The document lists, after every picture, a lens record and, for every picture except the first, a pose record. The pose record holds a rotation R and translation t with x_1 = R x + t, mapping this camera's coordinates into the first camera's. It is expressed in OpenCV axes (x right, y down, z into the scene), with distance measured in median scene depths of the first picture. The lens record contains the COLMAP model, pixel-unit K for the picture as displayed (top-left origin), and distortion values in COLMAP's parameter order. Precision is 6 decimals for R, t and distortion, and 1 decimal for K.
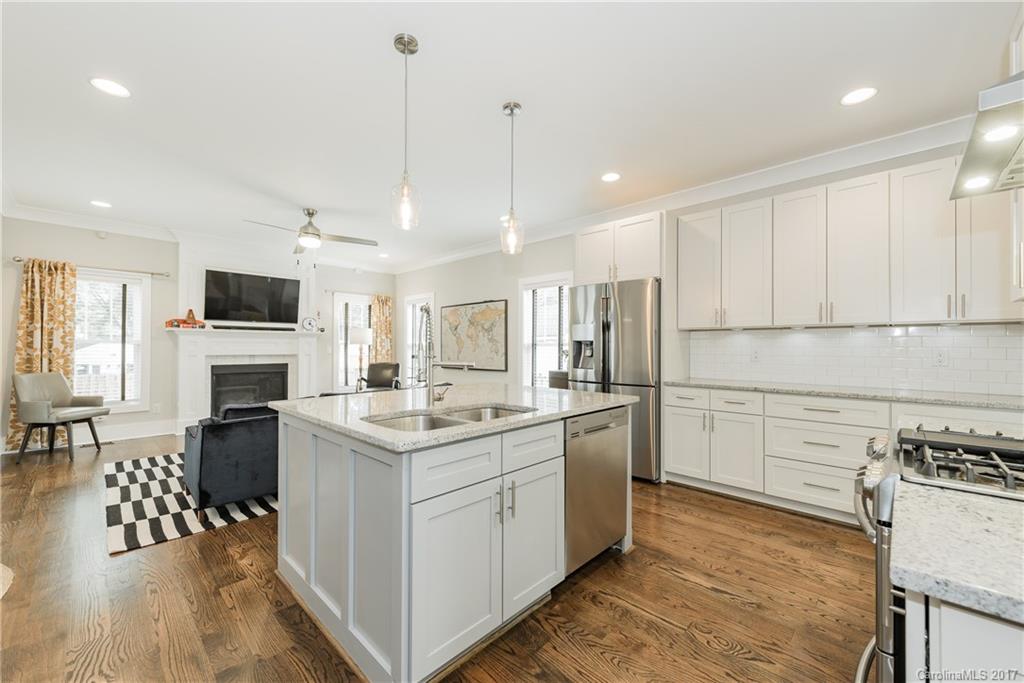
lens RADIAL K [[402.1, 0, 507.7], [0, 402.1, 346.3], [0, 0, 1]] dist [0.002897, -0.000170]
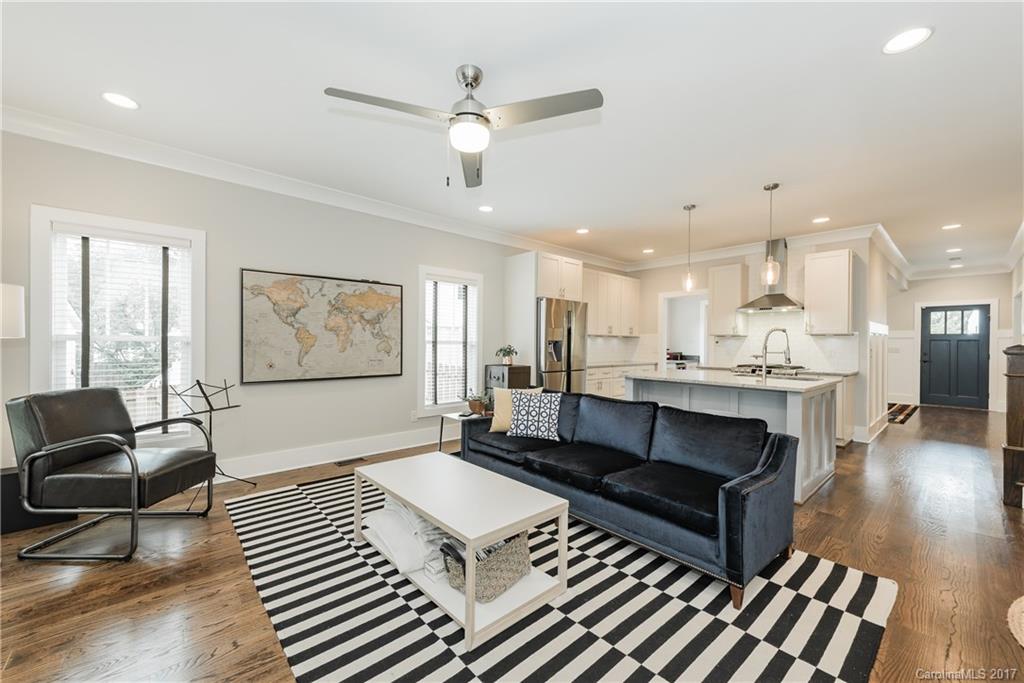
lens RADIAL K [[402.1, 0, 507.7], [0, 402.1, 346.3], [0, 0, 1]] dist [0.002897, -0.000170]
pose [[0.084881, -0.009509, 0.996346, -1.285263], [-0.008698, 0.999909, 0.010284, -0.008495], [-0.996353, -0.009539, 0.084791, 1.183038]]
